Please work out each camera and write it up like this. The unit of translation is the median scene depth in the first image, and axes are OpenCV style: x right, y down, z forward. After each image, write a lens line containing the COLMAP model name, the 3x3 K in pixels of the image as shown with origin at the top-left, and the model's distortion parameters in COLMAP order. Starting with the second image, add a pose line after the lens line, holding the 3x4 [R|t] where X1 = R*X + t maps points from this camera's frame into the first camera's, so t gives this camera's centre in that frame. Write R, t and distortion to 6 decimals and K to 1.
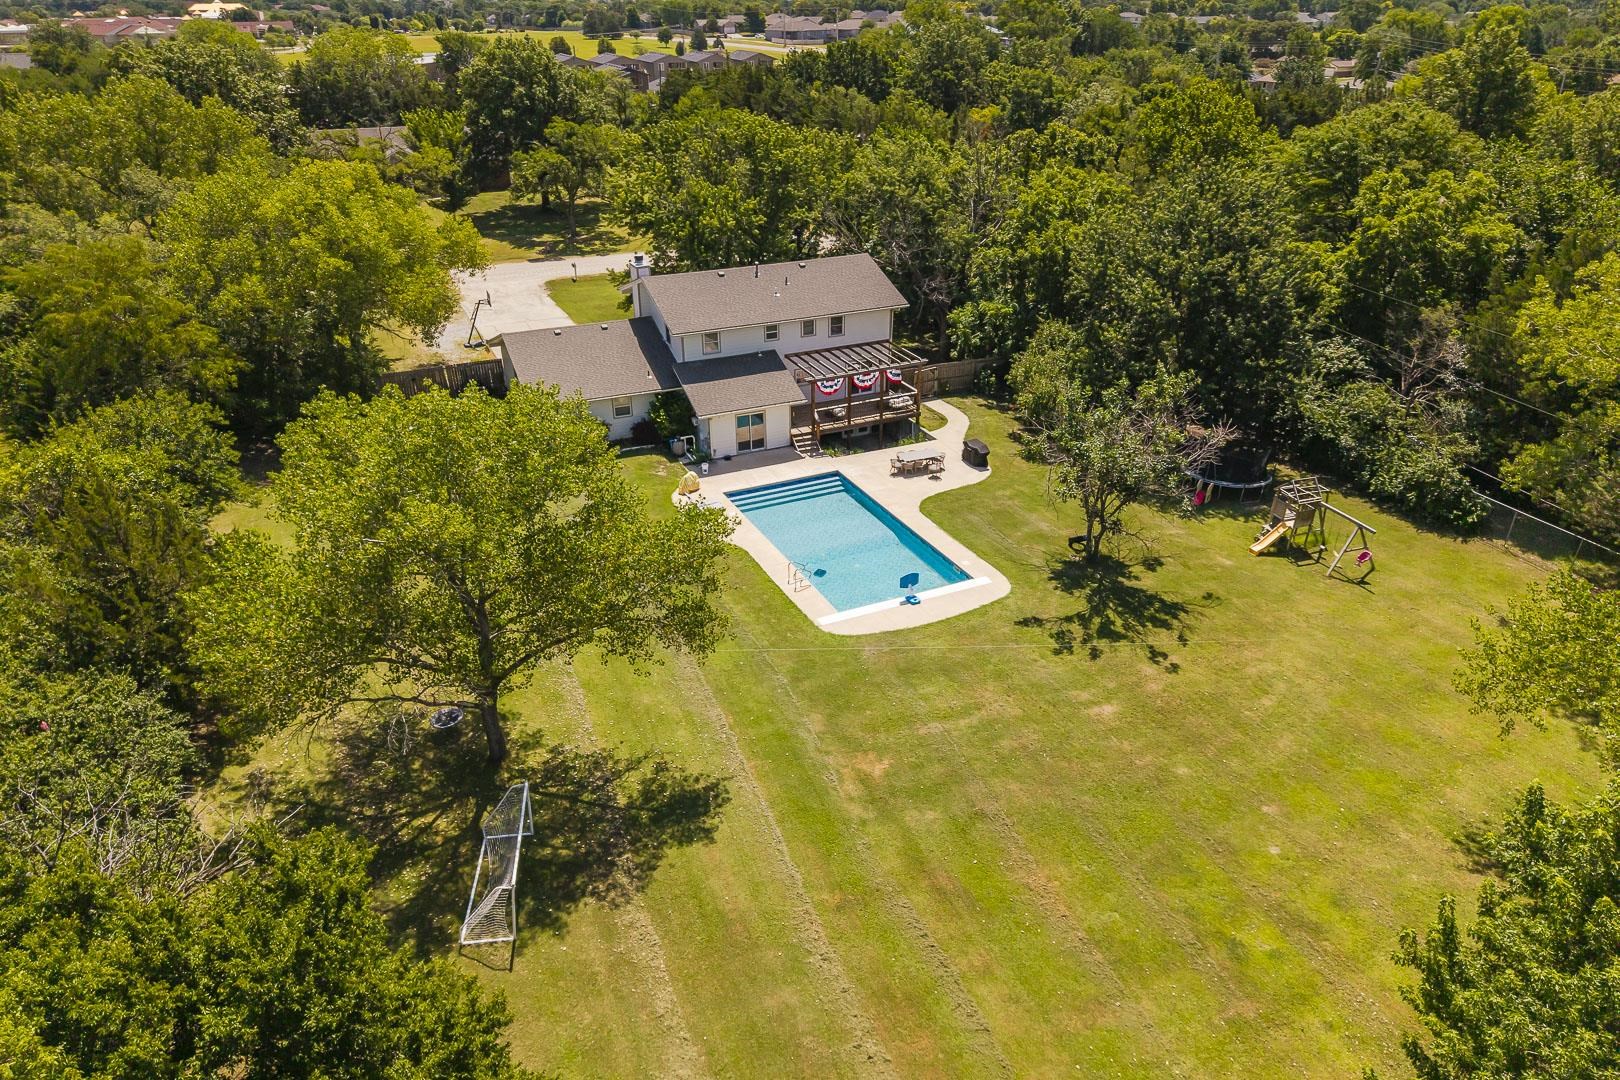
lens RADIAL K [[1050.6, 0, 810.0], [0, 1050.6, 540.0], [0, 0, 1]] dist [0.002950, -0.000564]
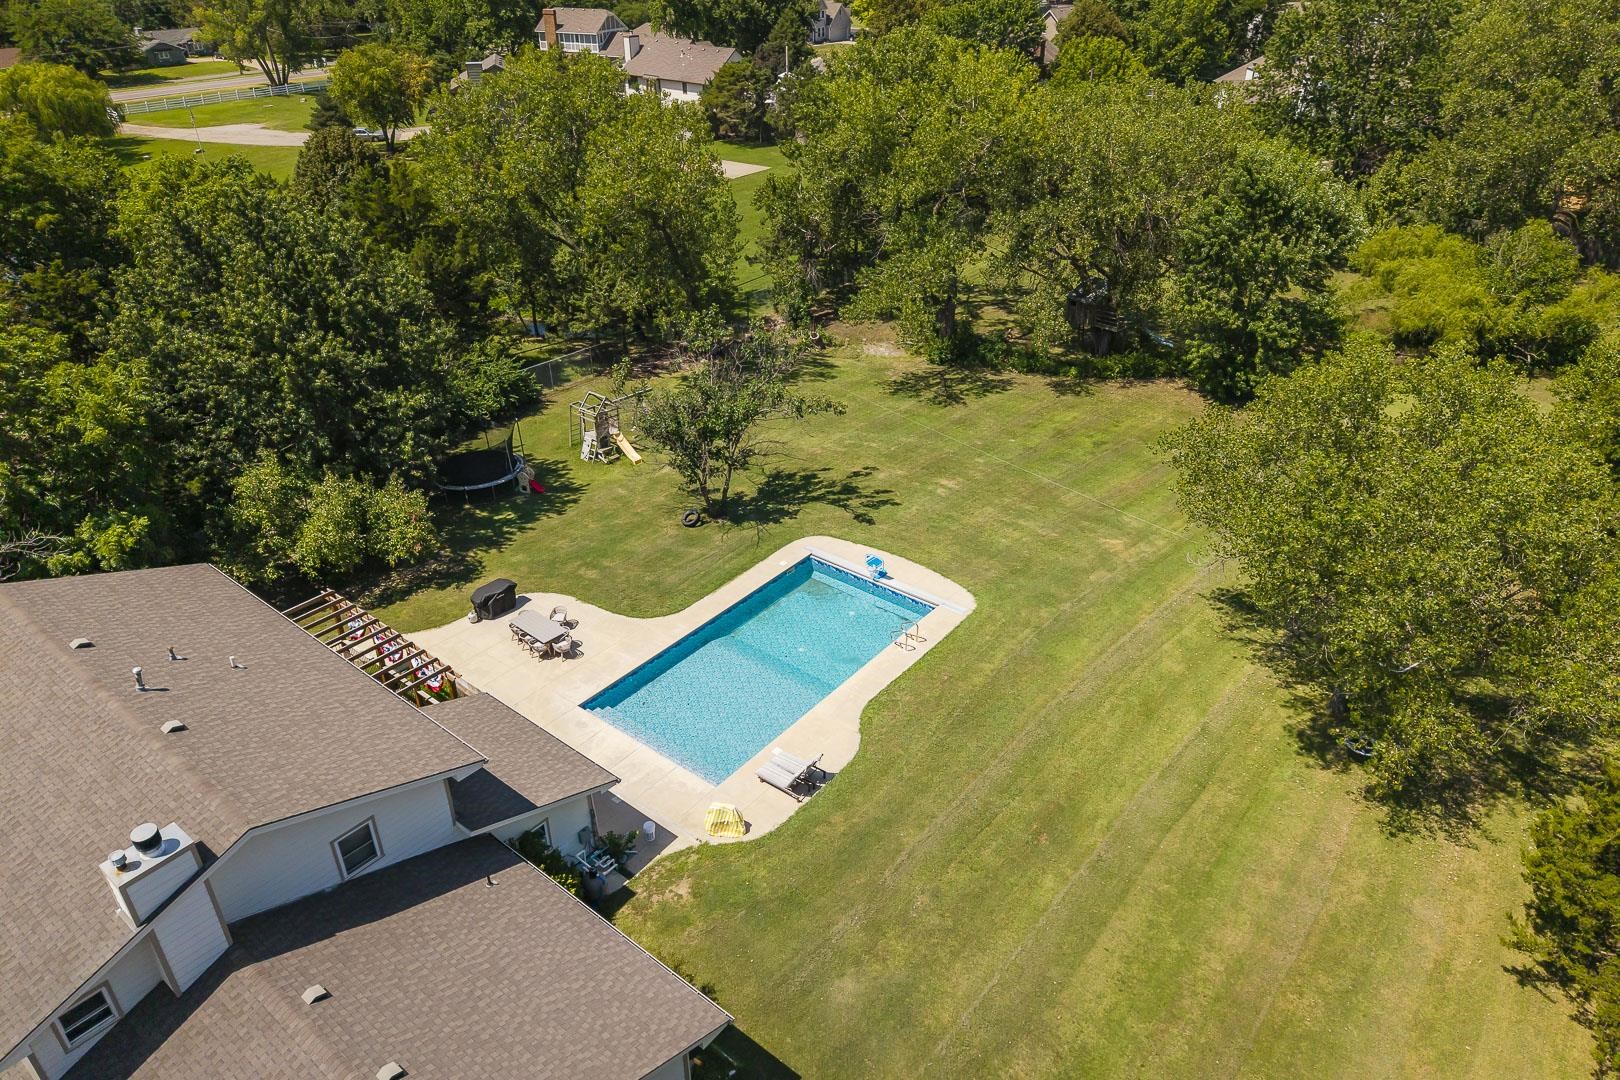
lens RADIAL K [[1050.6, 0, 810.0], [0, 1050.6, 540.0], [0, 0, 1]] dist [0.002950, -0.000564]
pose [[-0.420276, -0.459500, 0.782450, -0.507895], [0.422999, 0.663663, 0.616947, -0.482425], [-0.802770, 0.590264, -0.084554, 0.876246]]
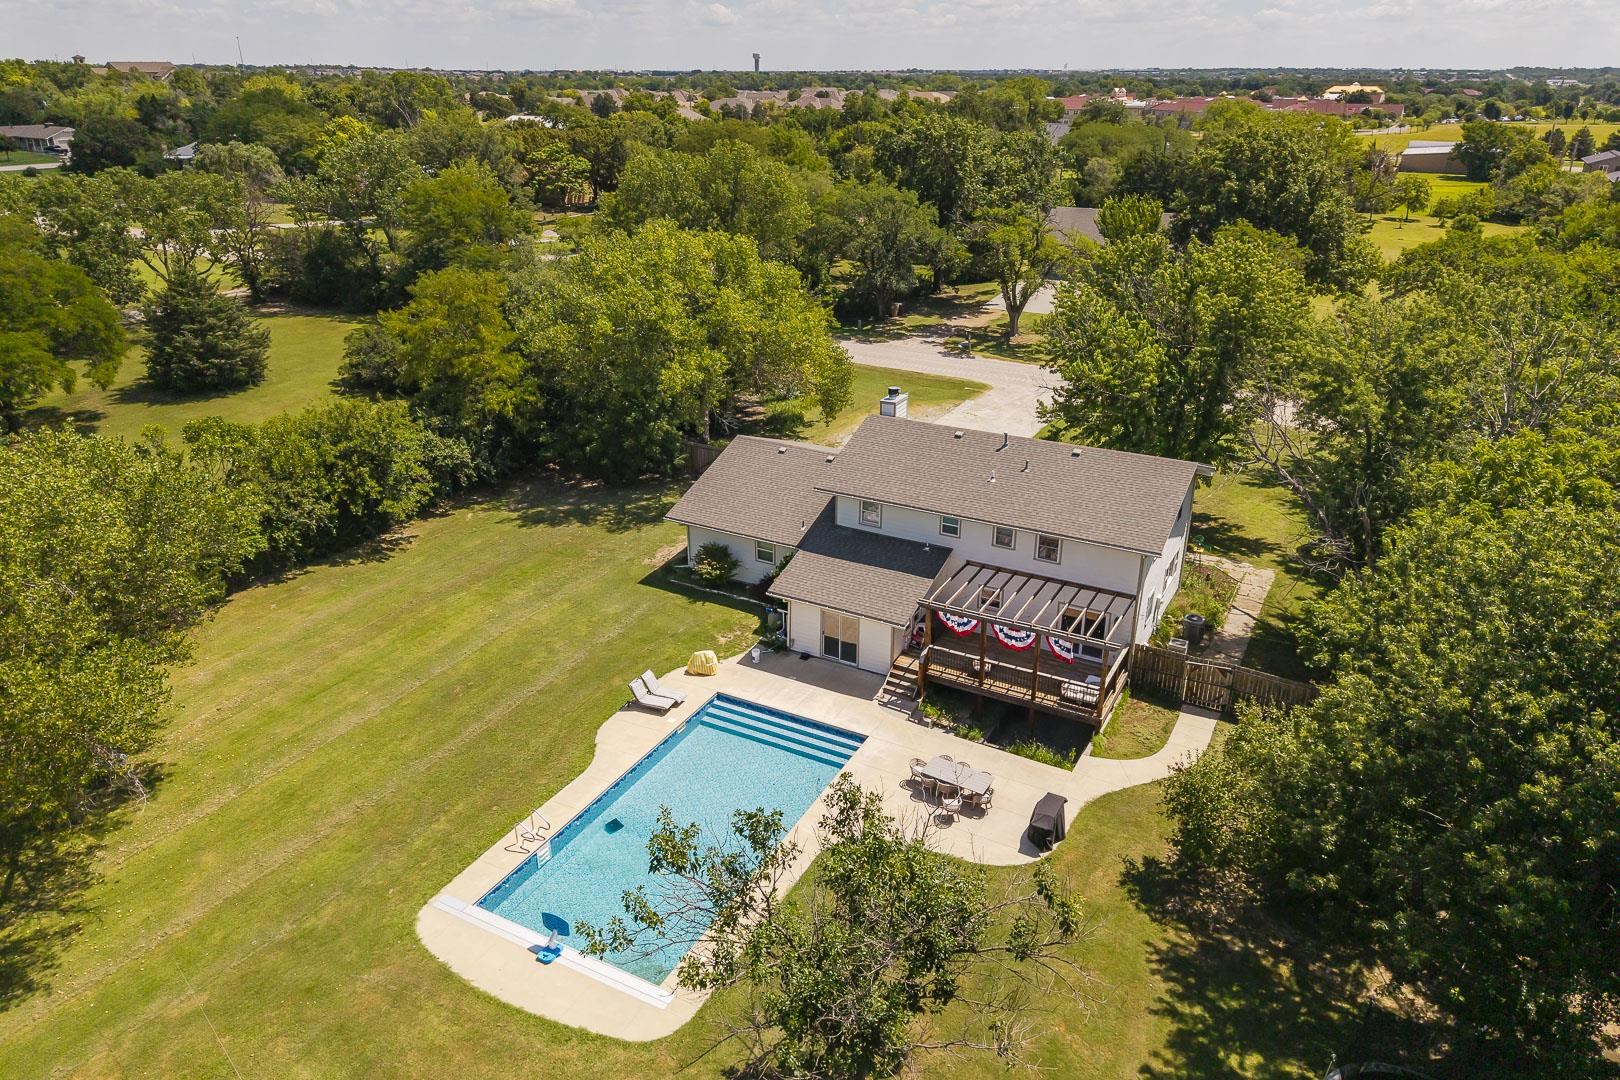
lens RADIAL K [[973.5, 0, 810.0], [0, 973.5, 540.0], [0, 0, 1]] dist [0.005337, 0.000757]
pose [[0.593333, 0.339636, -0.729797, 0.432385], [-0.370217, 0.920188, 0.127251, -0.255576], [0.714770, 0.194681, 0.671717, 0.512063]]
